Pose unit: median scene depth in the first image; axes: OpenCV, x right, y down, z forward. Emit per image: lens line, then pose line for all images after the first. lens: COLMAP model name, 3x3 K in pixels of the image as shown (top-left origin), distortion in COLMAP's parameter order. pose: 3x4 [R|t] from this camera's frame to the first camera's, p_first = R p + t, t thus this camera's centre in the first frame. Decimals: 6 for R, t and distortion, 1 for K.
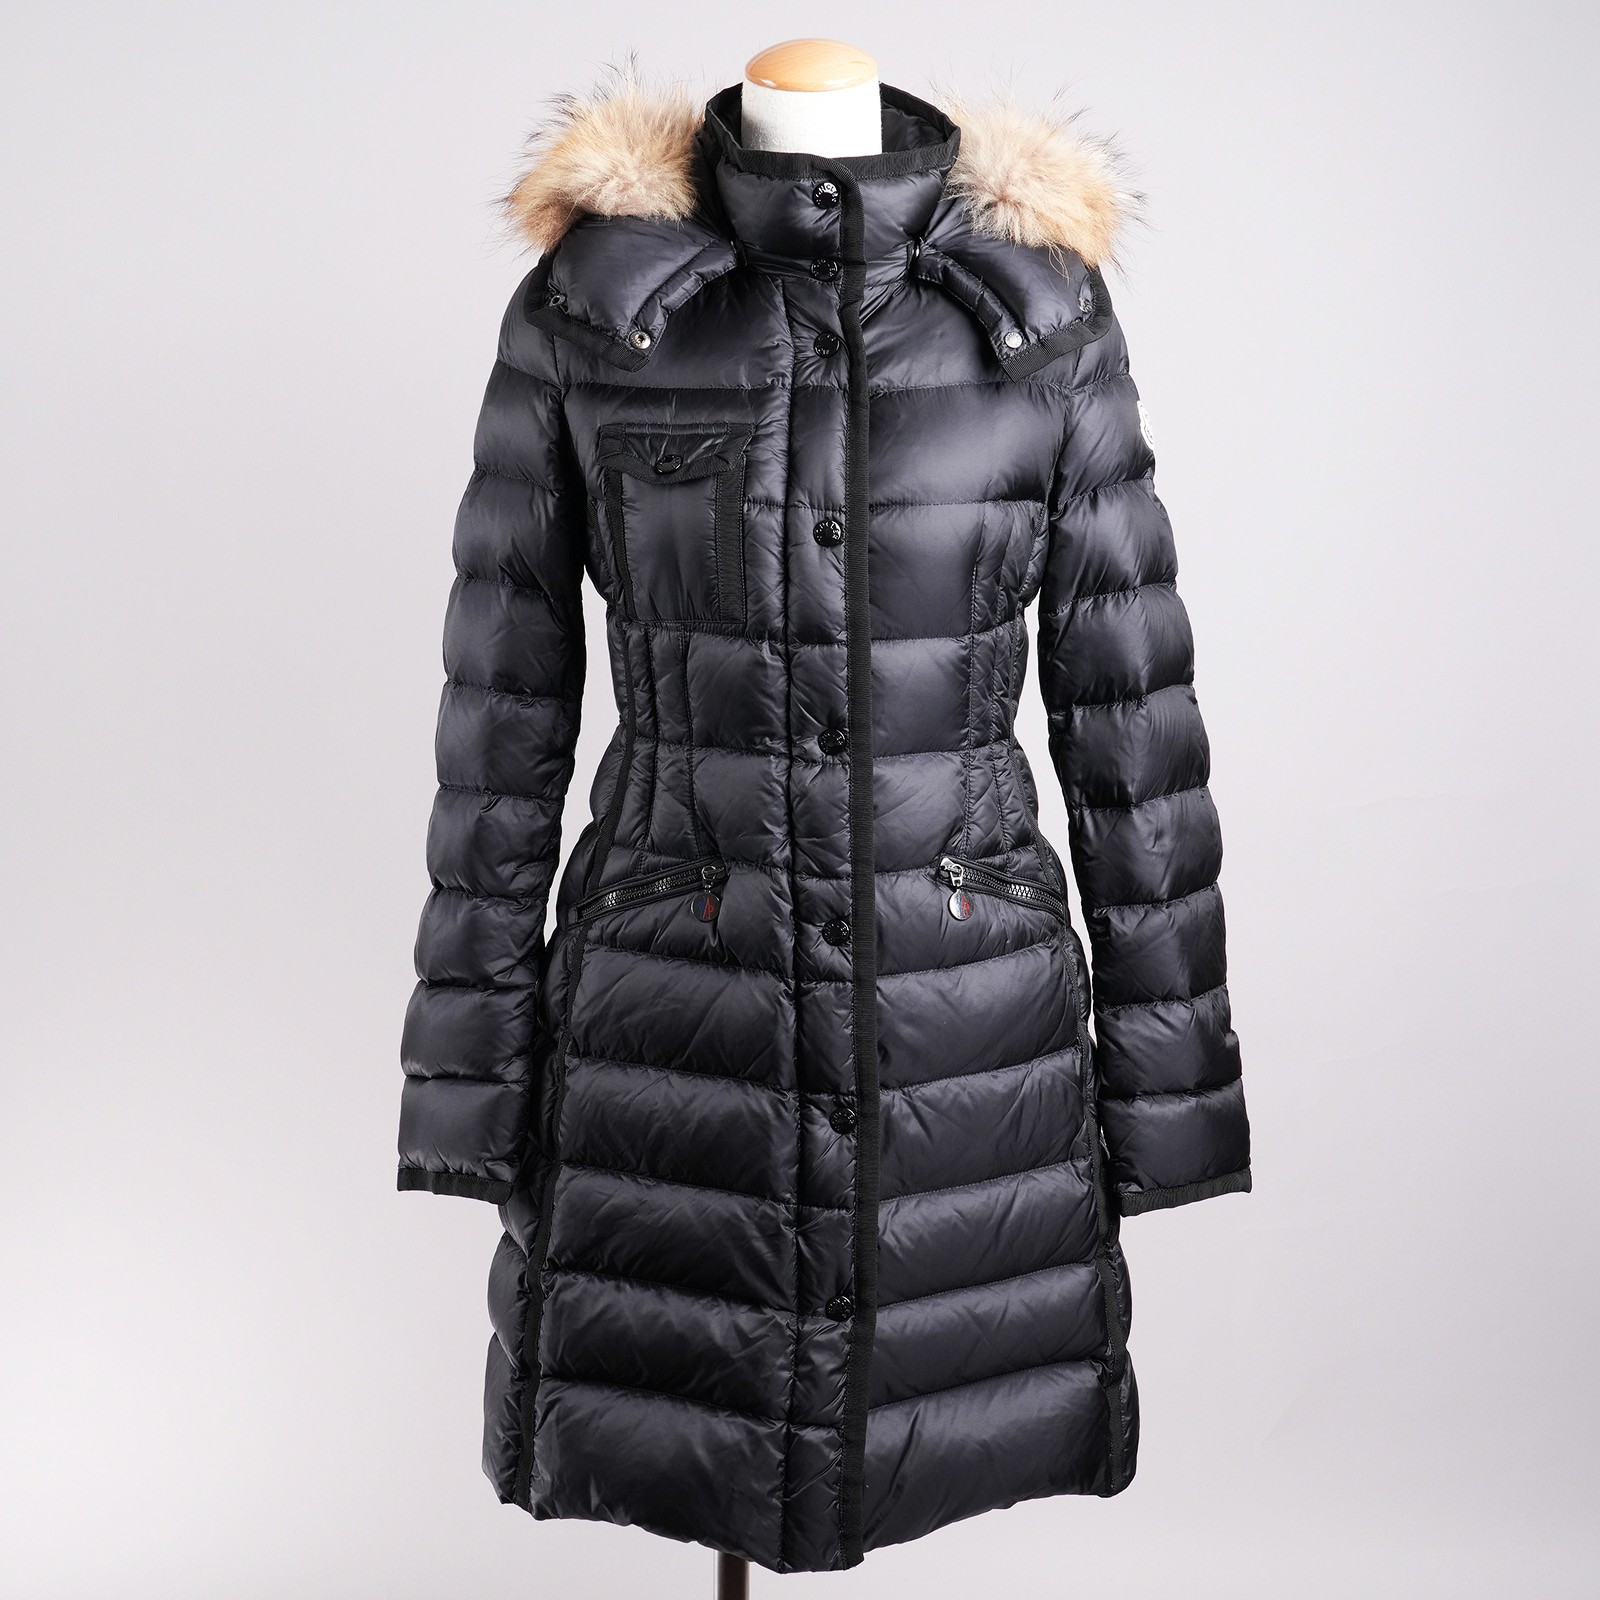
lens RADIAL K [[2573.6, 0, 800.0], [0, 2573.6, 800.0], [0, 0, 1]] dist [0.004935, 0.007915]
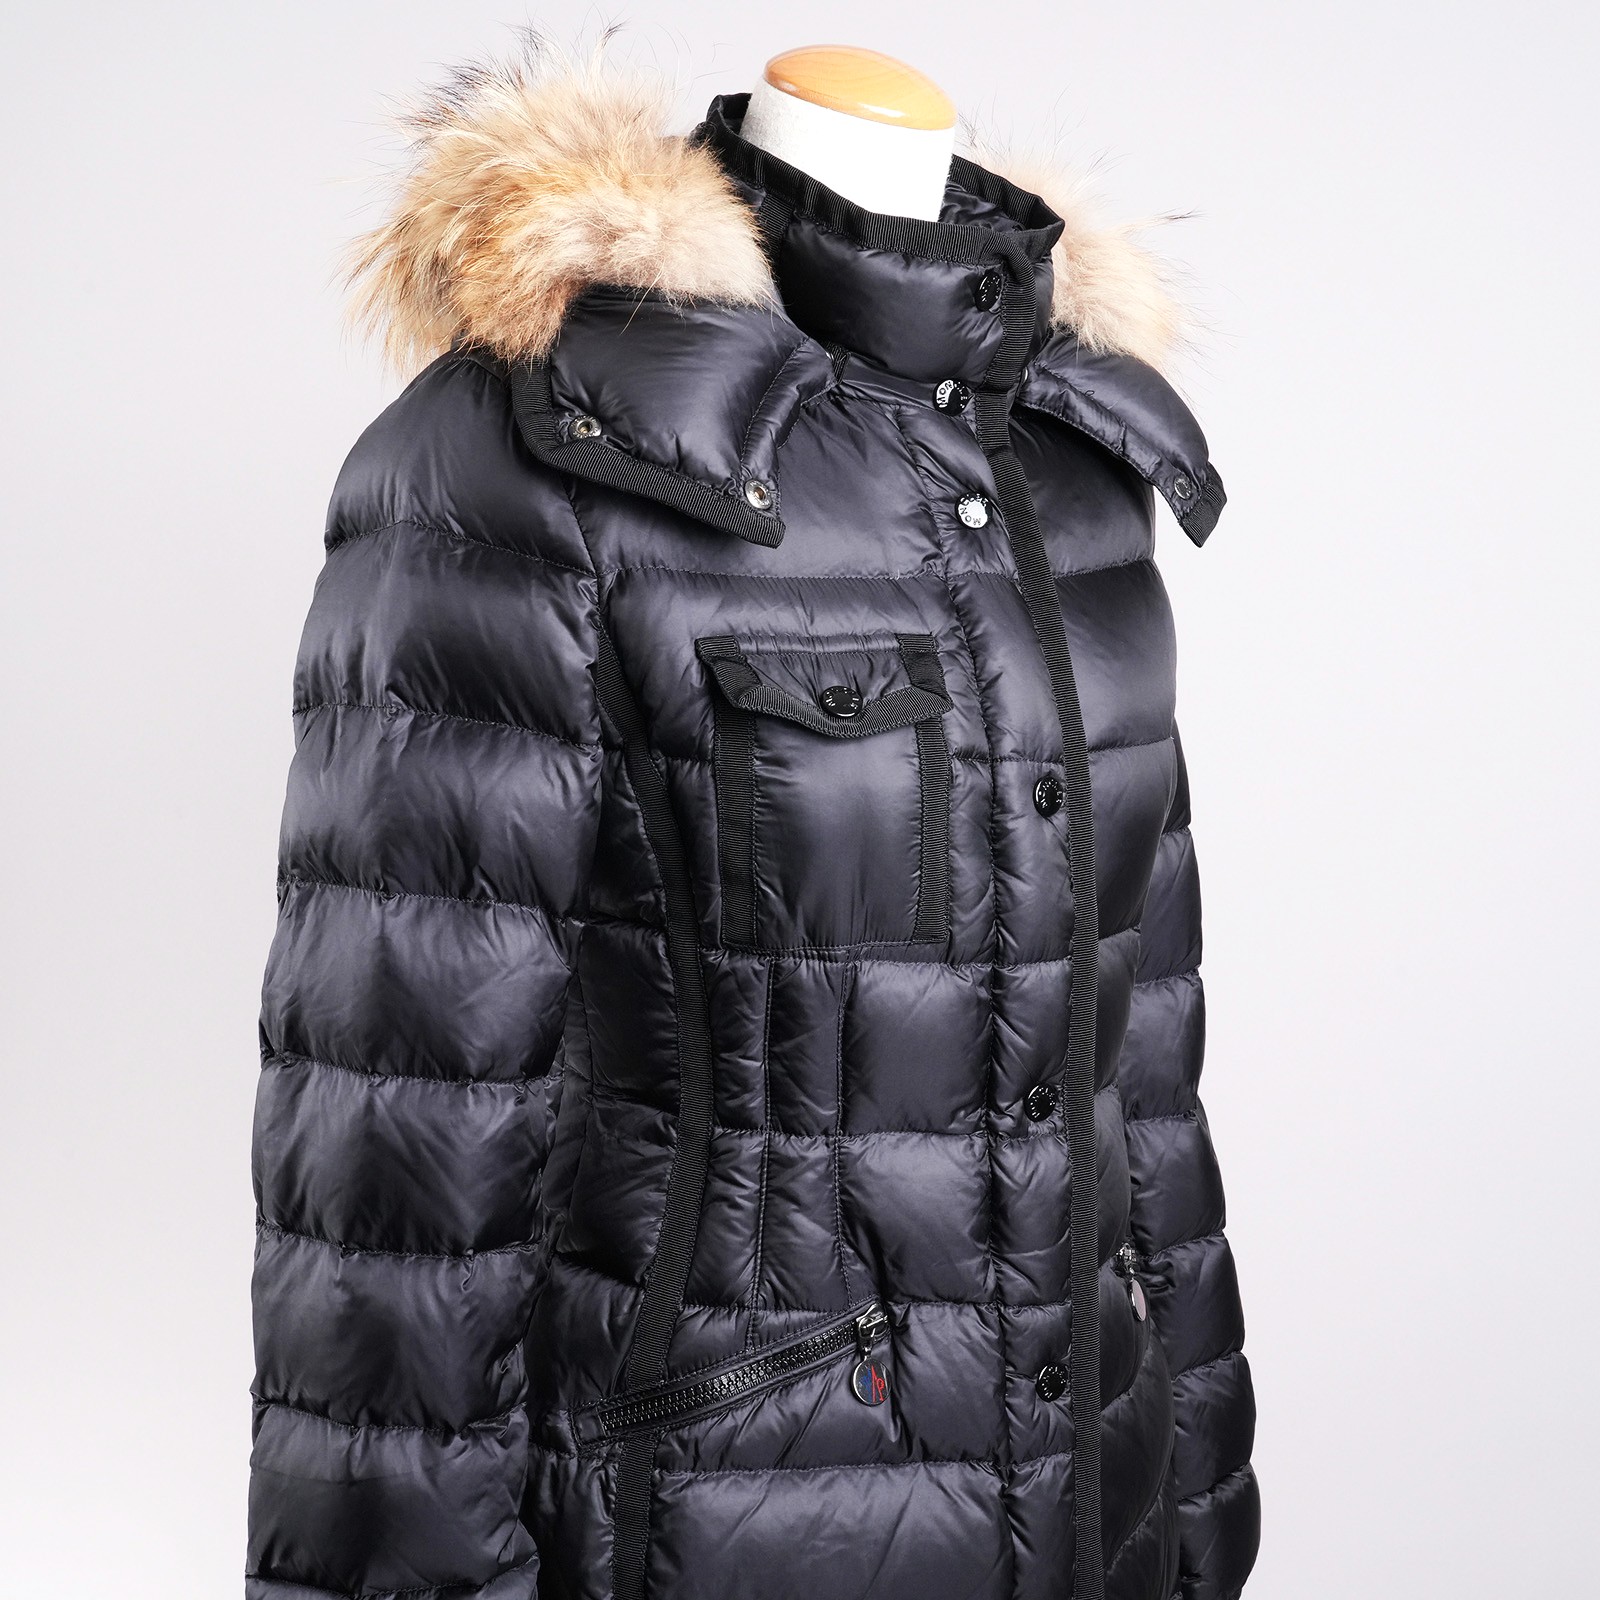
lens RADIAL K [[2491.8, 0, 838.1], [0, 2491.8, 808.8], [0, 0, 1]] dist [0.002613, 0.050589]
pose [[0.768971, -0.070339, 0.635402, -0.425547], [0.076389, 0.996917, 0.017912, -0.112030], [-0.634703, 0.034764, 0.771973, 0.515929]]
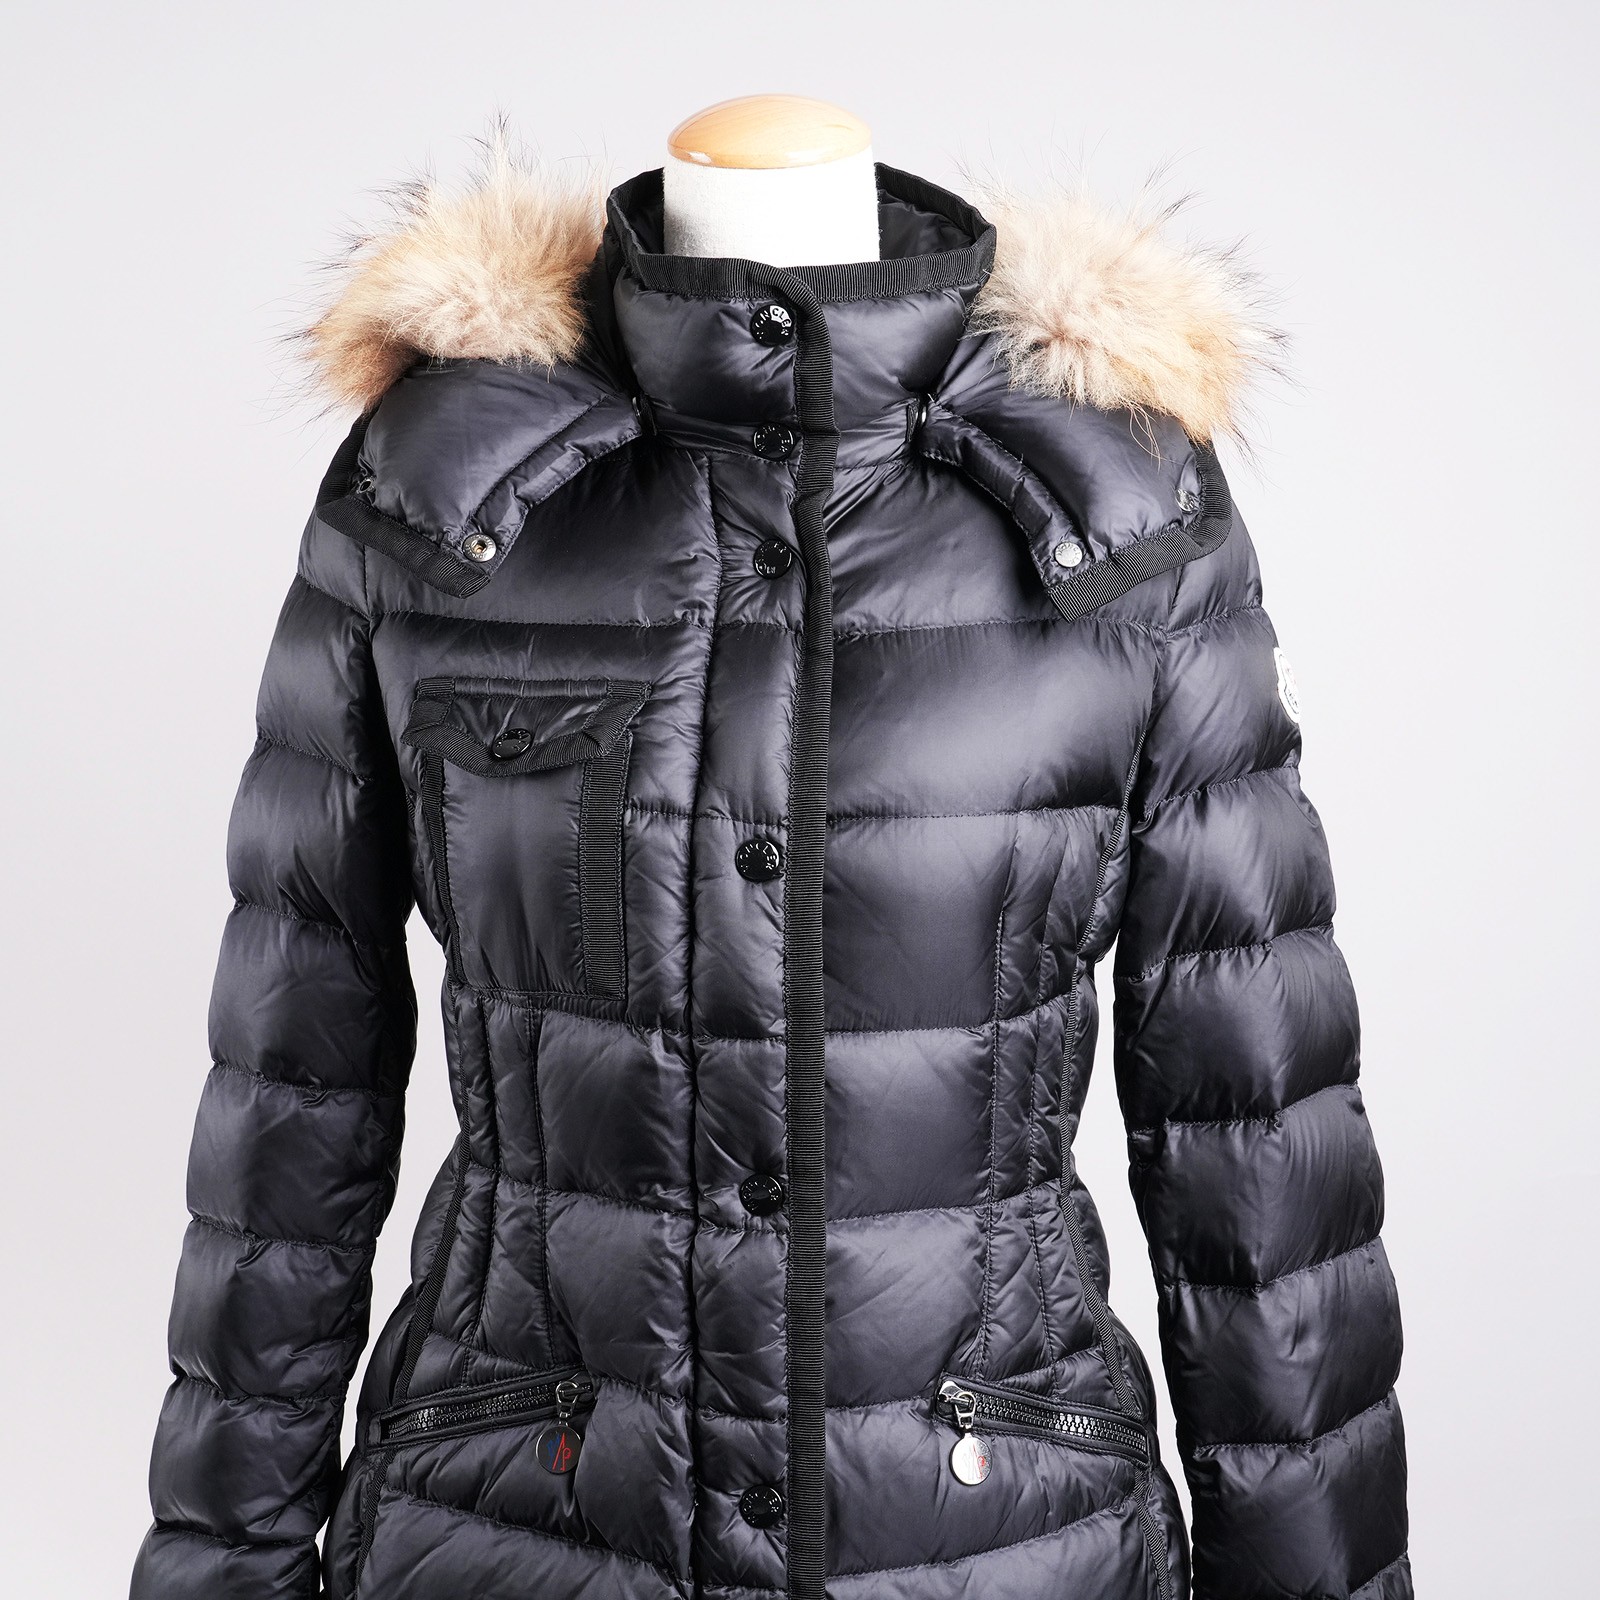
lens RADIAL K [[2548.4, 0, 775.0], [0, 2548.4, 796.8], [0, 0, 1]] dist [-0.000880, 0.008236]
pose [[0.996511, 0.019121, -0.081241, 0.062124], [-0.025128, 0.996973, -0.073571, -0.071292], [0.079588, 0.075356, 0.993975, 0.375717]]
